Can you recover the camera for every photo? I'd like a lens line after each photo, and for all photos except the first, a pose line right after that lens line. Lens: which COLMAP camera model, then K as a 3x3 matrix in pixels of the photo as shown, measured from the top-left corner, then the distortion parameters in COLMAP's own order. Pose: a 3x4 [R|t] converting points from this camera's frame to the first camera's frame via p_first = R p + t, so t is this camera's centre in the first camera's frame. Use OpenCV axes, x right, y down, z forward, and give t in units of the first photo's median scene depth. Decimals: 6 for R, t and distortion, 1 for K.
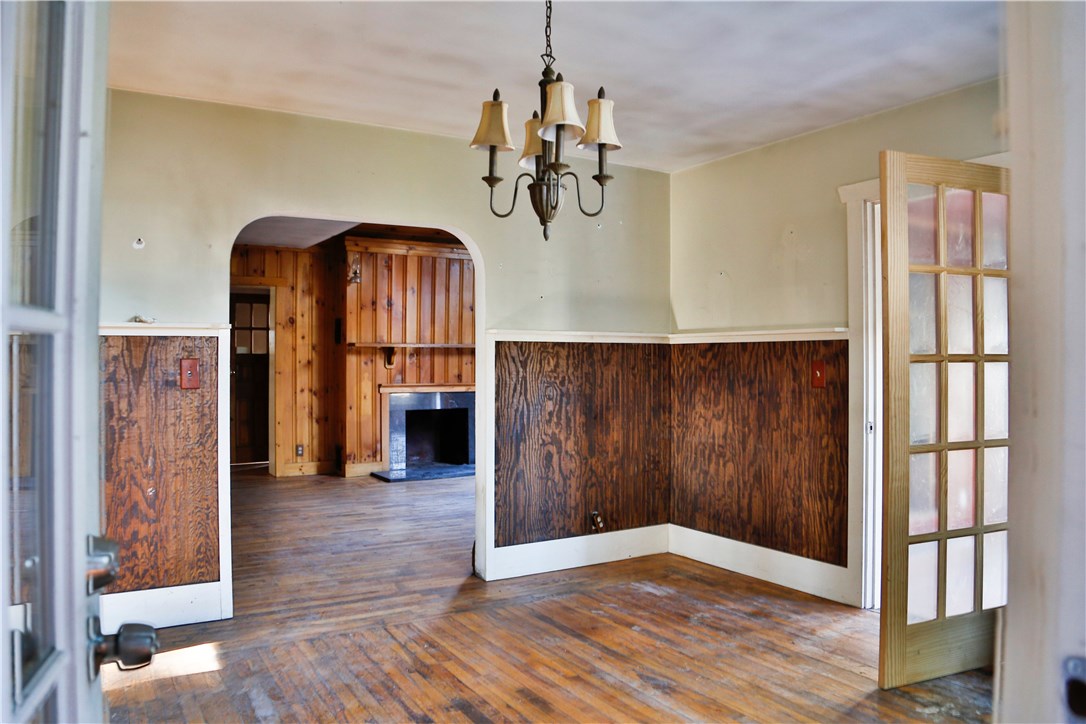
lens RADIAL K [[796.0, 0, 539.3], [0, 796.0, 362.3], [0, 0, 1]] dist [-0.114185, 0.044865]
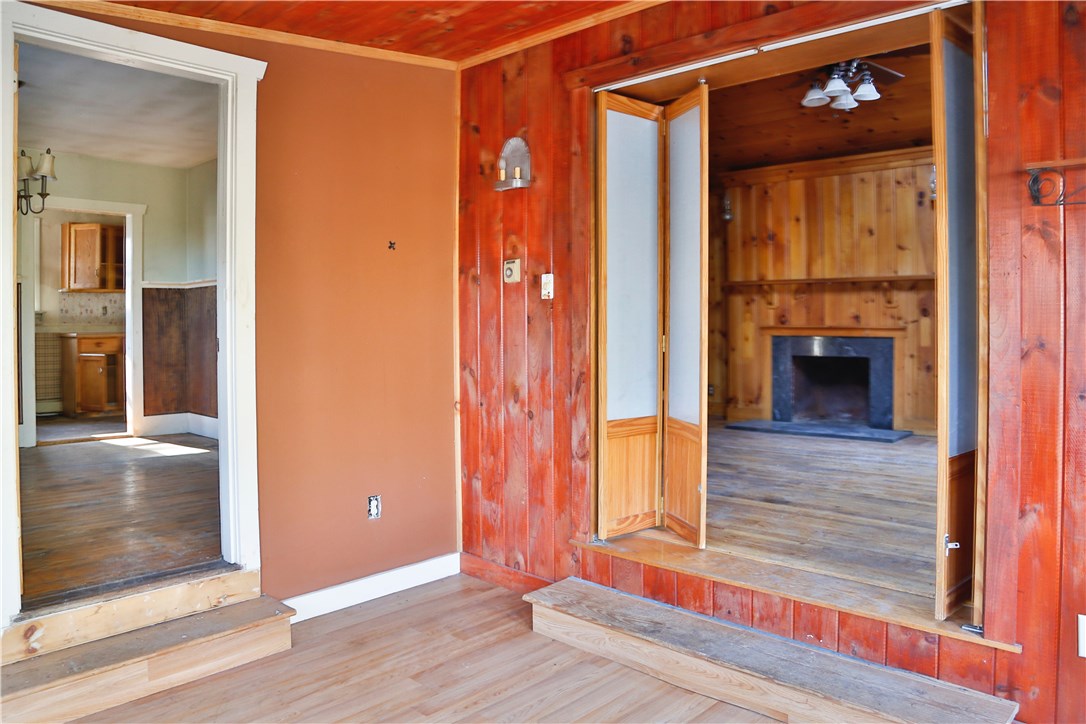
lens RADIAL K [[796.0, 0, 544.7], [0, 796.0, 330.6], [0, 0, 1]] dist [-0.114185, 0.044865]
pose [[0.284082, 0.008775, -0.958760, 0.610318], [0.002232, 0.999949, 0.009813, 0.023851], [0.958797, -0.004927, 0.284048, 0.496203]]
